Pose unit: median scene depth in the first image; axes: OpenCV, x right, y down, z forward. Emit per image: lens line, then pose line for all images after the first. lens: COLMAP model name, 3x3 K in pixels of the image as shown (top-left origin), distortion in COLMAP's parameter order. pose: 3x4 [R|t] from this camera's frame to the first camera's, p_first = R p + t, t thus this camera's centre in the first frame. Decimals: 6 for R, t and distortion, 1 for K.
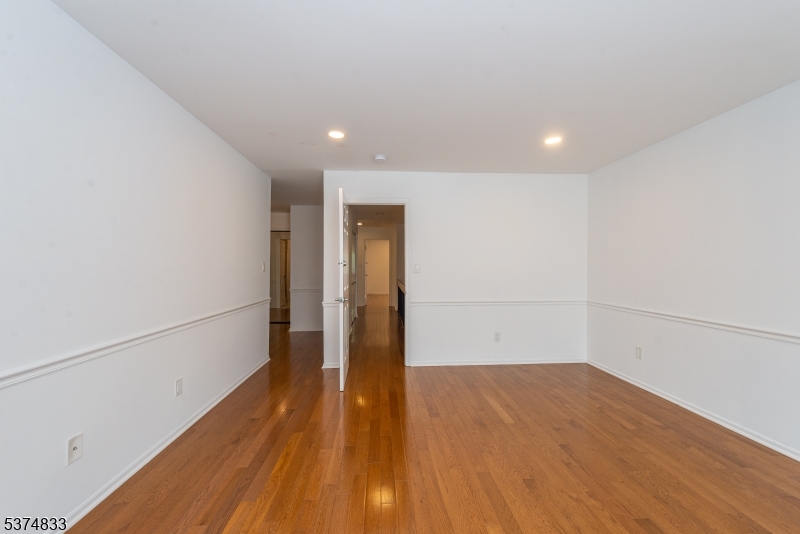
lens RADIAL K [[311.4, 0, 399.8], [0, 311.4, 269.4], [0, 0, 1]] dist [0.000680, 0.000070]
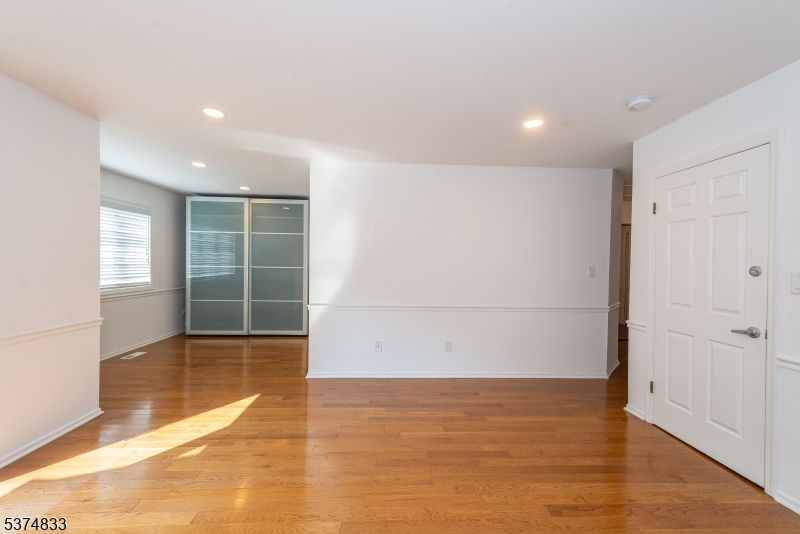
lens RADIAL K [[316.9, 0, 399.6], [0, 316.9, 280.1], [0, 0, 1]] dist [-0.000095, 0.000115]
pose [[-0.028132, 0.052859, -0.998206, 0.884768], [-0.022402, 0.998317, 0.053496, -0.030911], [0.999353, 0.023867, -0.026901, 0.834099]]
